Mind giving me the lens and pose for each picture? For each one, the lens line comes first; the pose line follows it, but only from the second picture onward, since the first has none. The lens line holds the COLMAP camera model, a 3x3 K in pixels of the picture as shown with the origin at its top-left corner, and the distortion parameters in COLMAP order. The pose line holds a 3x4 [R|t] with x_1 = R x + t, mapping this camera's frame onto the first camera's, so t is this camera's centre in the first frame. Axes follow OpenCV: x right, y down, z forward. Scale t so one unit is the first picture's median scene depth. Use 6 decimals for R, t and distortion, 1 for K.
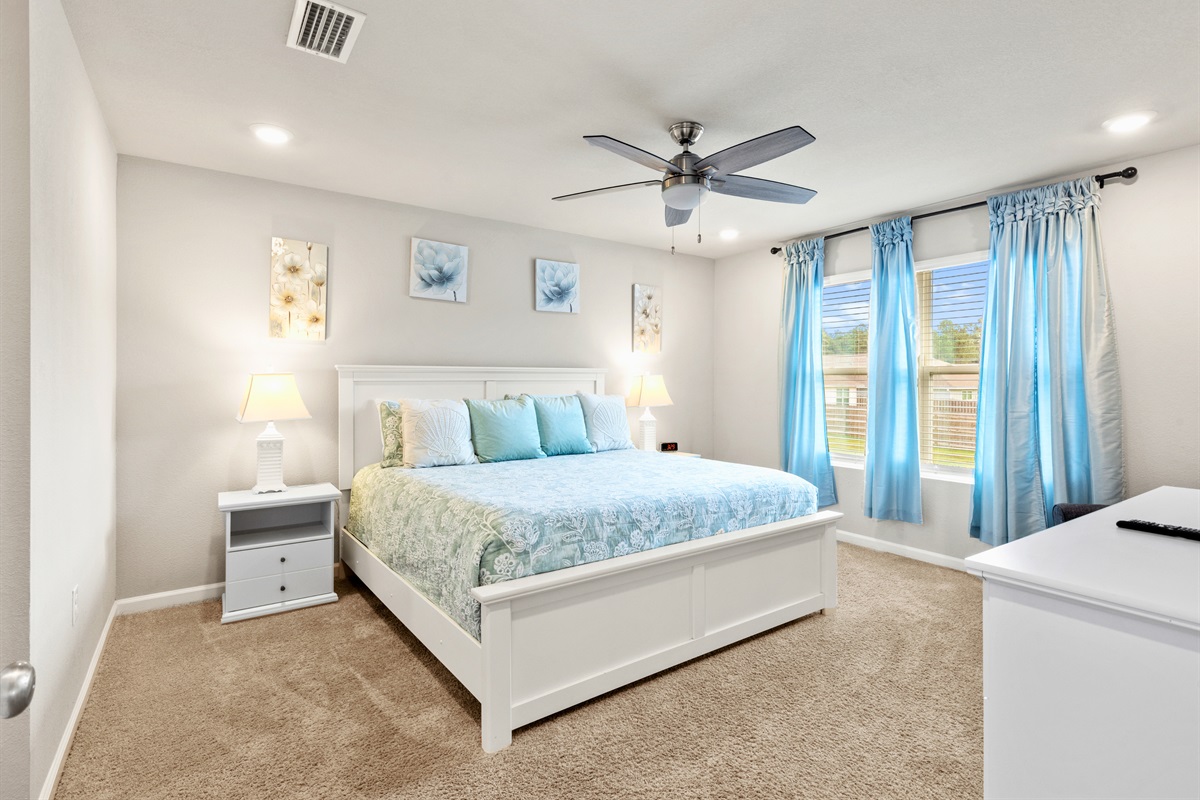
lens RADIAL K [[564.2, 0, 604.8], [0, 564.2, 382.7], [0, 0, 1]] dist [0.010010, 0.000531]
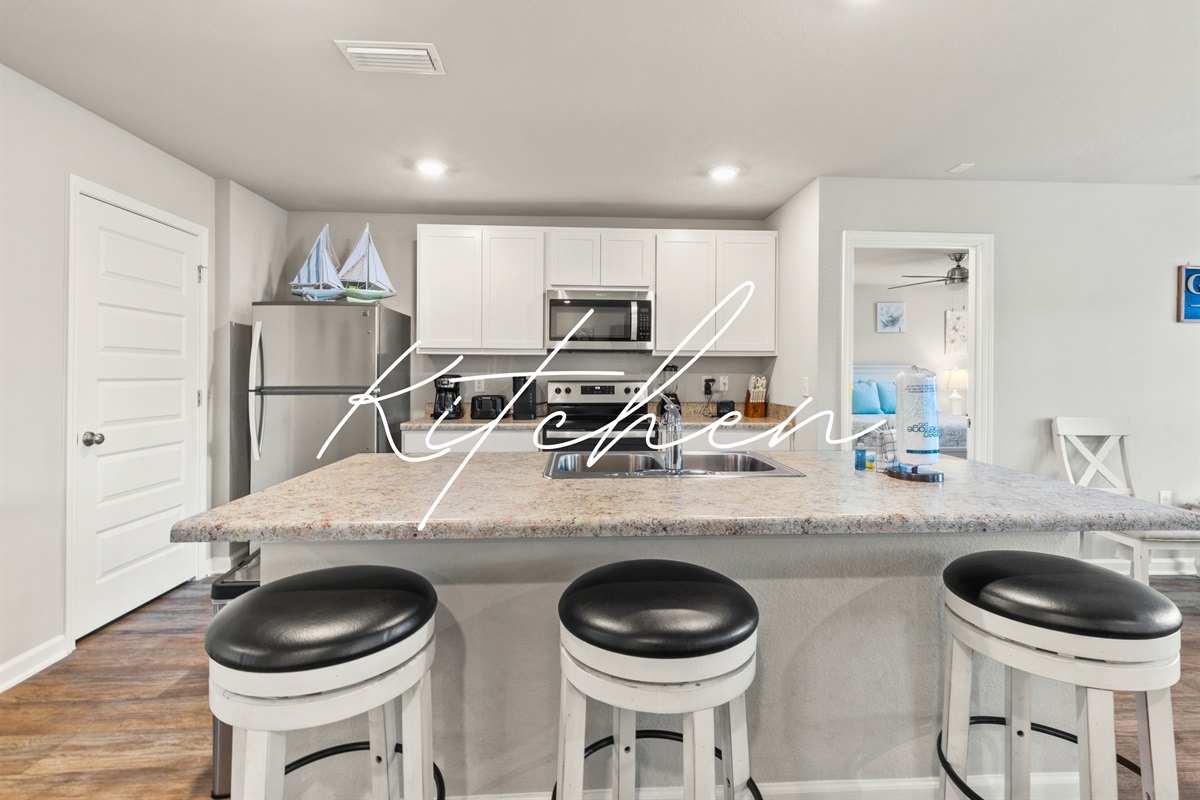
lens RADIAL K [[561.1, 0, 604.2], [0, 561.1, 369.1], [0, 0, 1]] dist [0.003289, 0.000843]
pose [[0.847288, 0.000579, -0.531134, 0.104609], [-0.002978, 0.999989, -0.003660, -0.006871], [0.531126, 0.004683, 0.847280, -1.126089]]
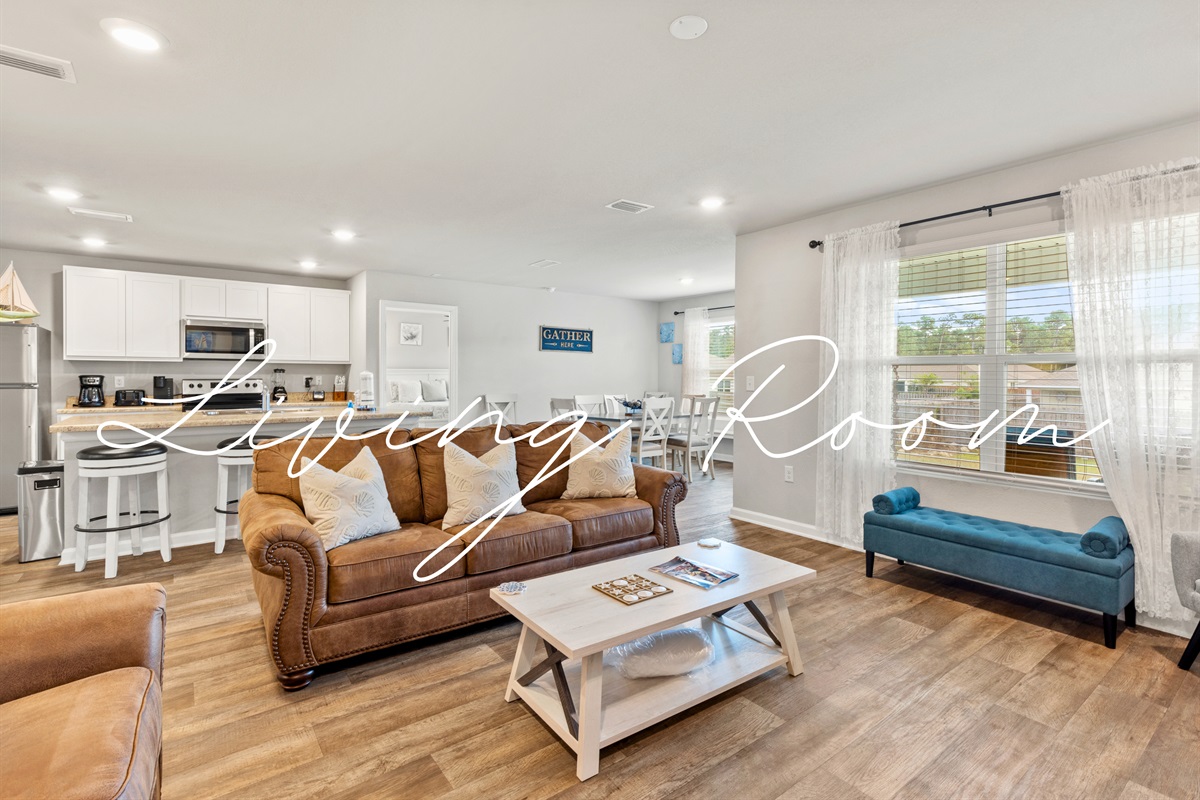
lens RADIAL K [[564.2, 0, 604.8], [0, 564.2, 382.7], [0, 0, 1]] dist [0.010010, 0.000531]
pose [[0.999472, 0.001931, 0.032438, 0.624576], [-0.002411, 0.999888, 0.014770, -0.004426], [-0.032406, -0.014841, 0.999365, -1.984858]]
